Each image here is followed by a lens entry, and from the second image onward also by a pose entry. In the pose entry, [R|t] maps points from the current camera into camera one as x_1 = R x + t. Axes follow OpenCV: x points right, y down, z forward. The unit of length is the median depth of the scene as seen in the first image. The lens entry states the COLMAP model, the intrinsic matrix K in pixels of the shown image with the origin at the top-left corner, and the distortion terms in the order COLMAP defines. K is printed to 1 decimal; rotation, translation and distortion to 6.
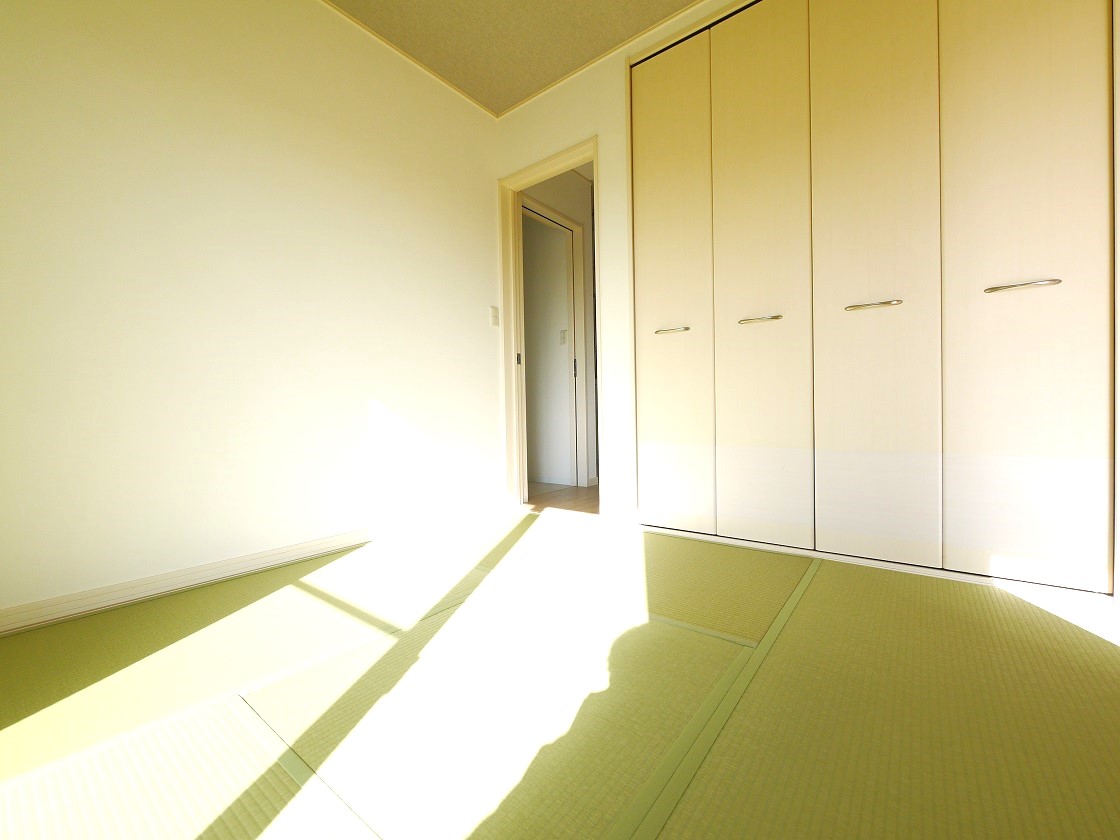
lens RADIAL K [[457.8, 0, 560.0], [0, 457.8, 420.0], [0, 0, 1]] dist [0.000355, 0.000035]
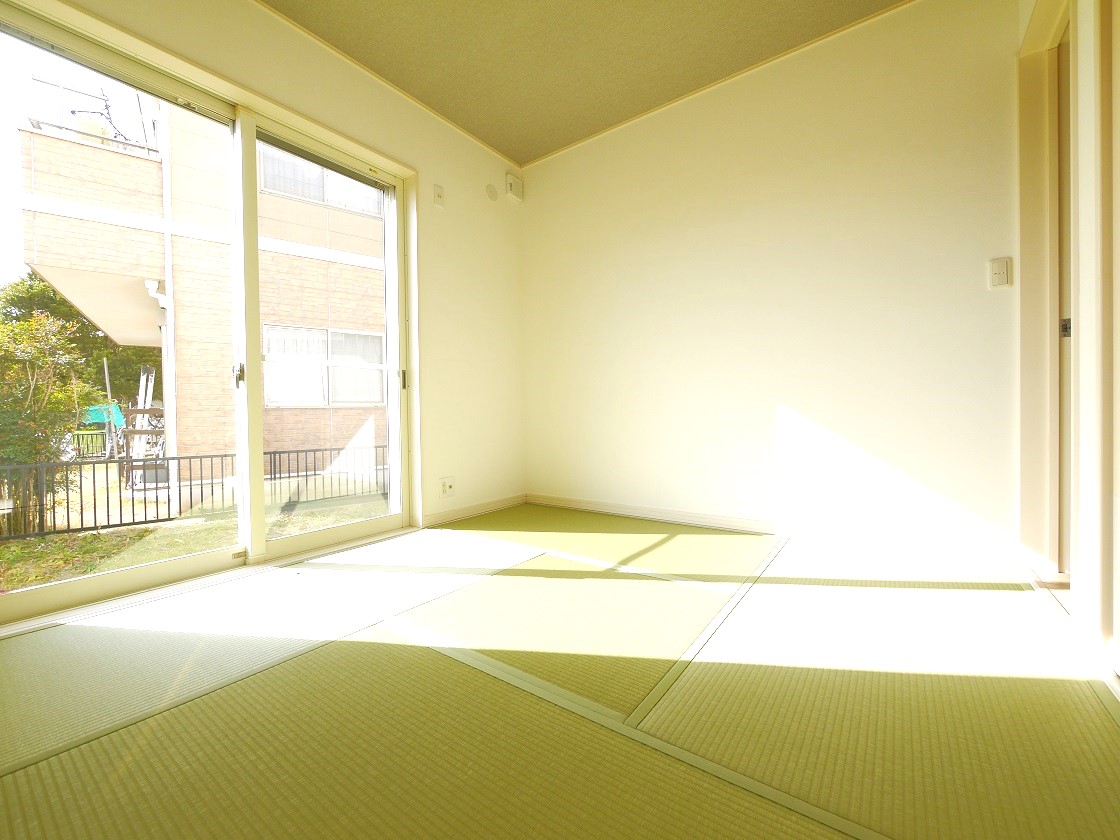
lens RADIAL K [[457.8, 0, 560.0], [0, 457.8, 420.0], [0, 0, 1]] dist [0.000355, 0.000035]
pose [[0.017226, 0.031953, -0.999341, 0.767325], [-0.002880, 0.999487, 0.031908, -0.052235], [0.999847, 0.002329, 0.017309, 0.541302]]
